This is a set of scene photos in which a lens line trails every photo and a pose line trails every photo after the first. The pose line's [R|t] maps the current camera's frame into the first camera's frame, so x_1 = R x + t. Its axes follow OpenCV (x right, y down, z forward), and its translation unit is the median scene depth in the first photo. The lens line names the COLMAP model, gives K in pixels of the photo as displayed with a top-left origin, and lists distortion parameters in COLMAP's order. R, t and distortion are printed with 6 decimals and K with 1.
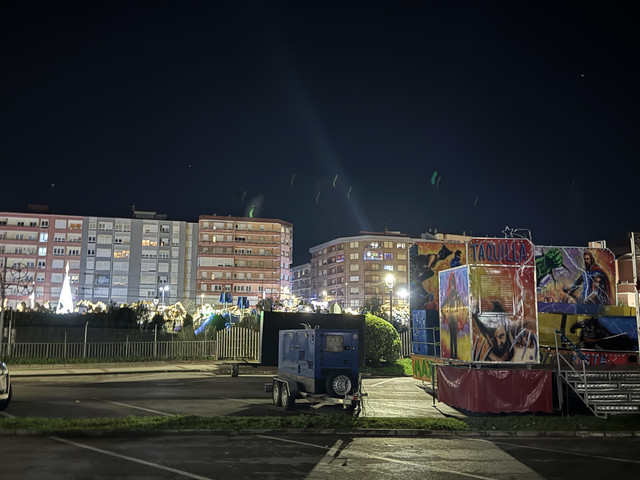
lens RADIAL K [[633.1, 0, 320.0], [0, 633.1, 240.0], [0, 0, 1]] dist [0.185813, -0.399305]
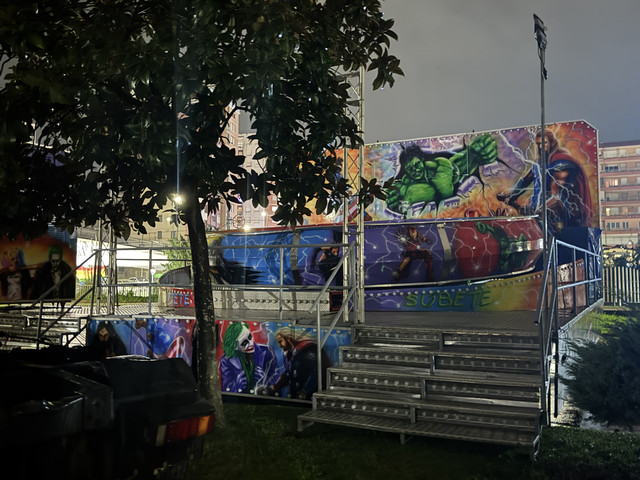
lens RADIAL K [[633.1, 0, 320.0], [0, 633.1, 240.0], [0, 0, 1]] dist [0.185813, -0.399305]
pose [[0.780629, -0.046490, -0.623263, 0.632658], [0.099331, 0.993783, 0.050284, 0.069584], [0.617051, -0.101163, 0.780394, 0.384952]]
